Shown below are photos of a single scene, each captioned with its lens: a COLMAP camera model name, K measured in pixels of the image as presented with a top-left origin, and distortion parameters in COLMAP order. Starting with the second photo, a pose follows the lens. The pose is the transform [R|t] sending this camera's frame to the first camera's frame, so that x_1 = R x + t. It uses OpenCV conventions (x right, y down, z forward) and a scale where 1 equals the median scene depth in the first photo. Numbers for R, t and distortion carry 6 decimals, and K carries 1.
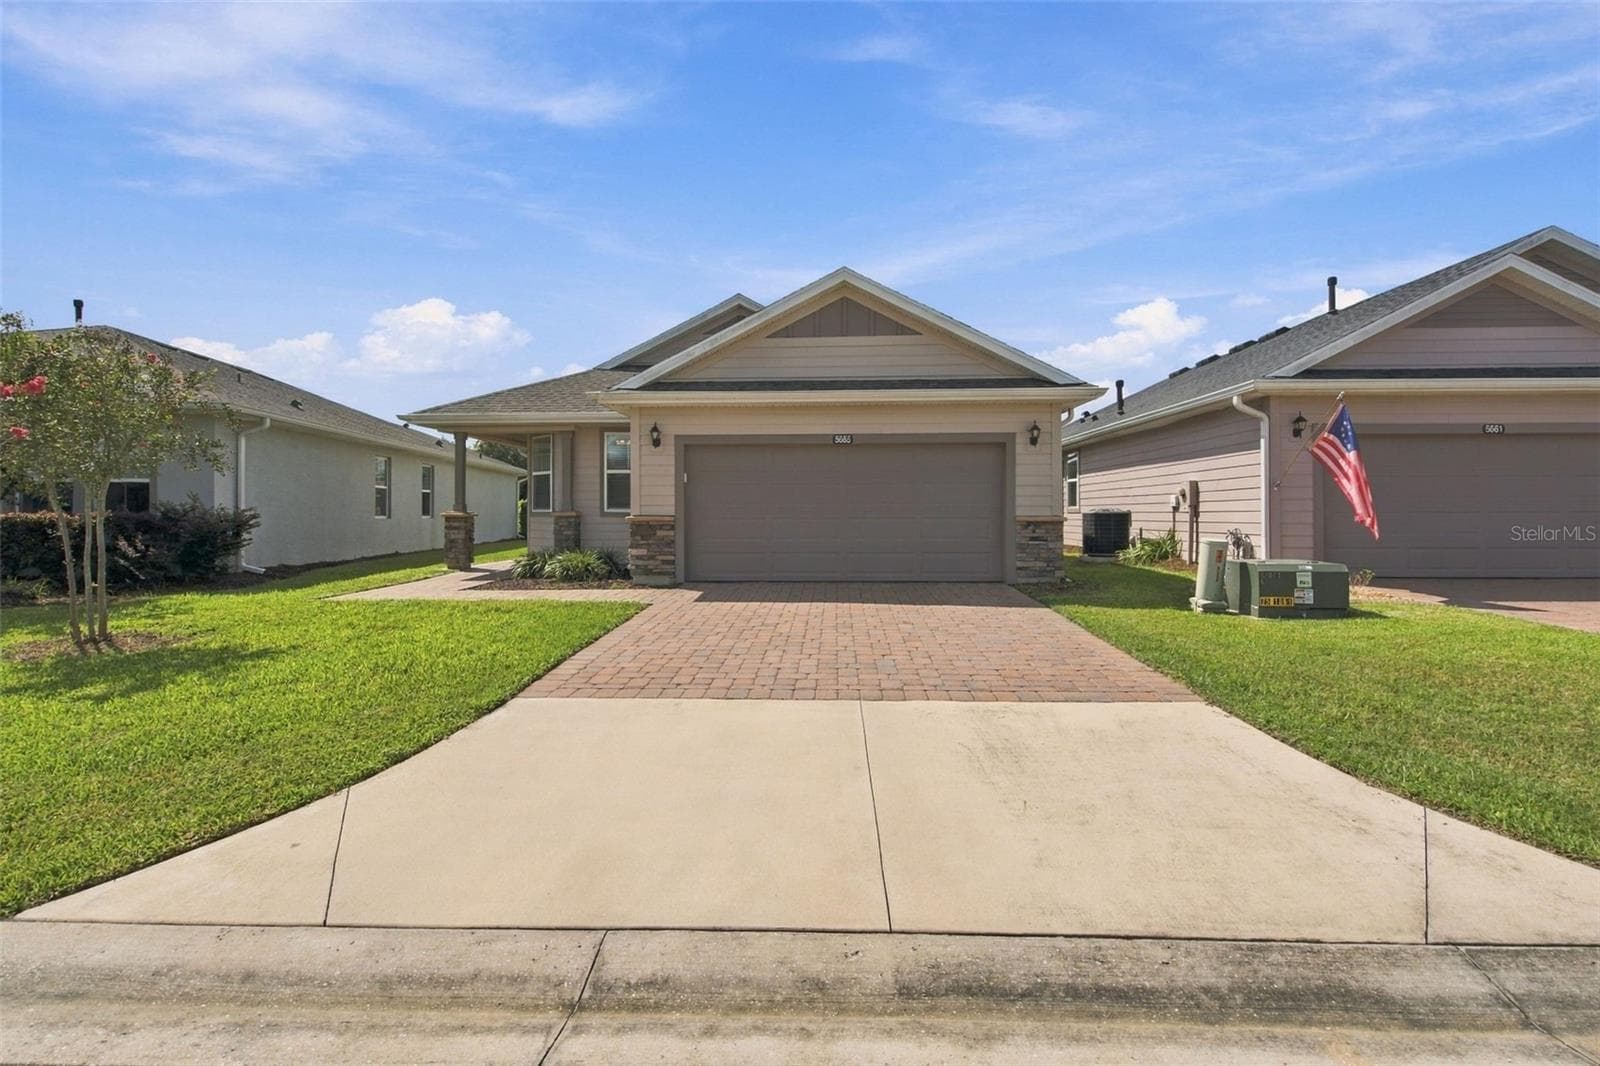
lens RADIAL K [[733.1, 0, 804.6], [0, 733.1, 539.3], [0, 0, 1]] dist [-0.002113, -0.000039]
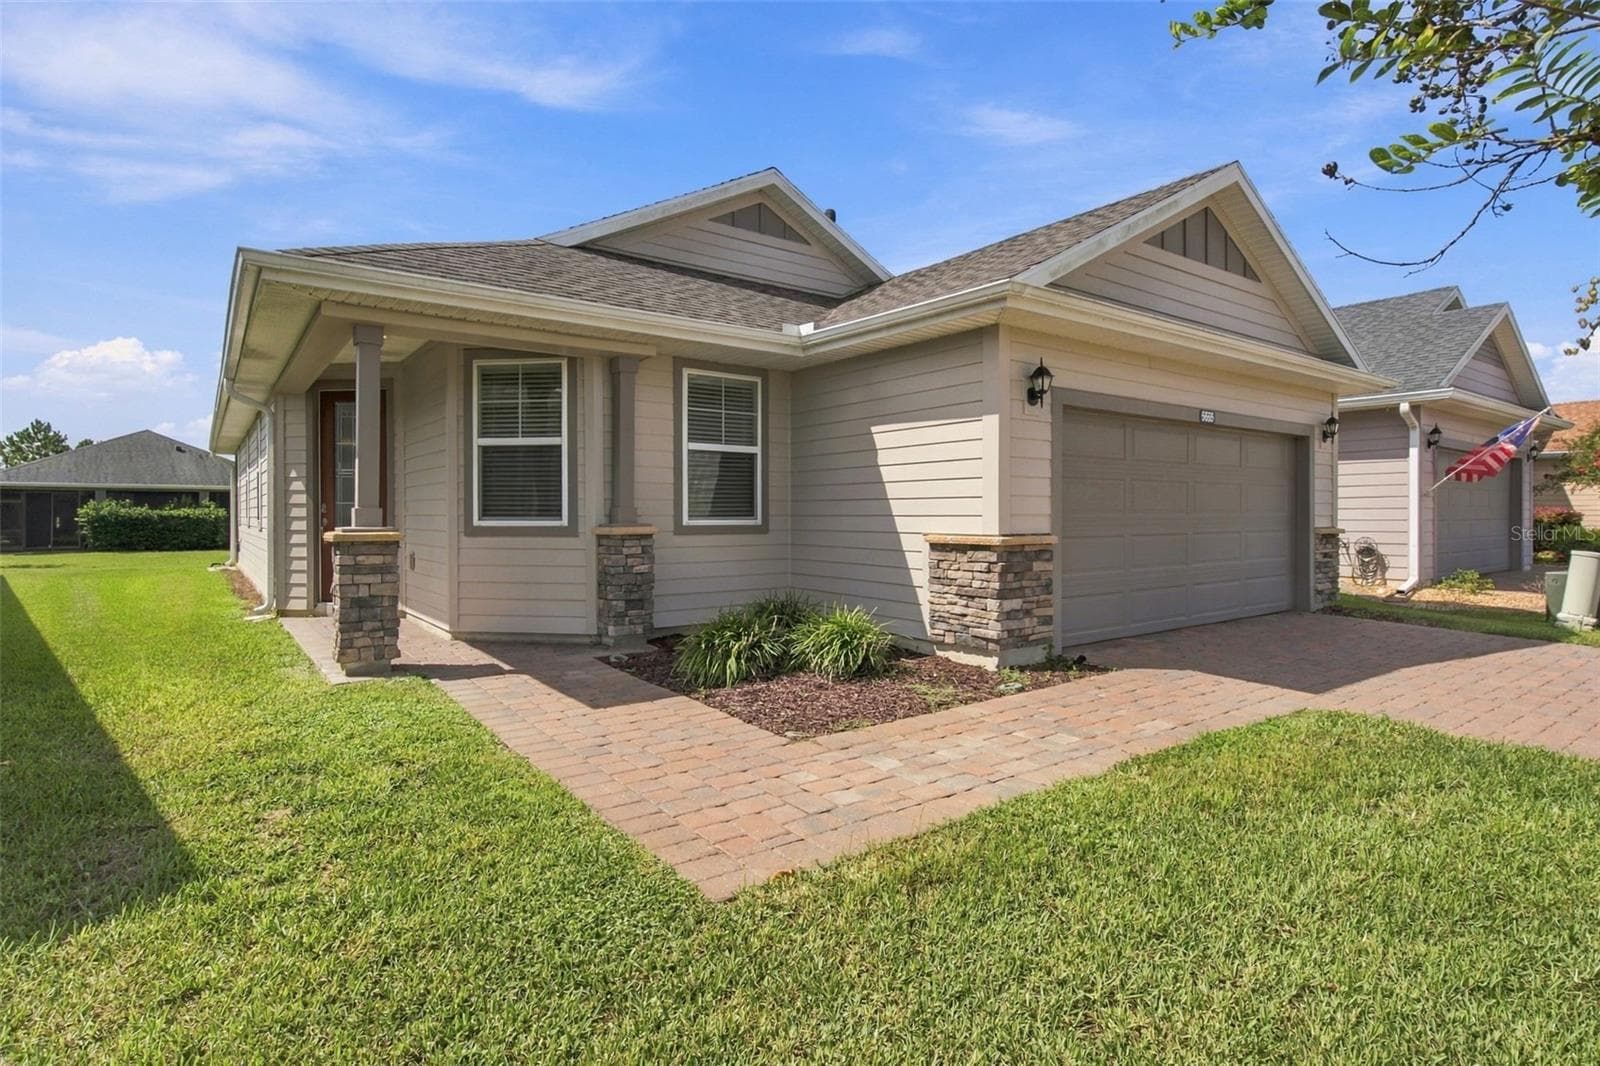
lens RADIAL K [[784.2, 0, 805.9], [0, 784.2, 538.2], [0, 0, 1]] dist [0.019250, -0.013123]
pose [[0.786598, -0.019622, 0.617154, -0.698309], [0.021940, 0.999752, 0.003822, -0.035825], [-0.617076, 0.010534, 0.786833, 0.665261]]
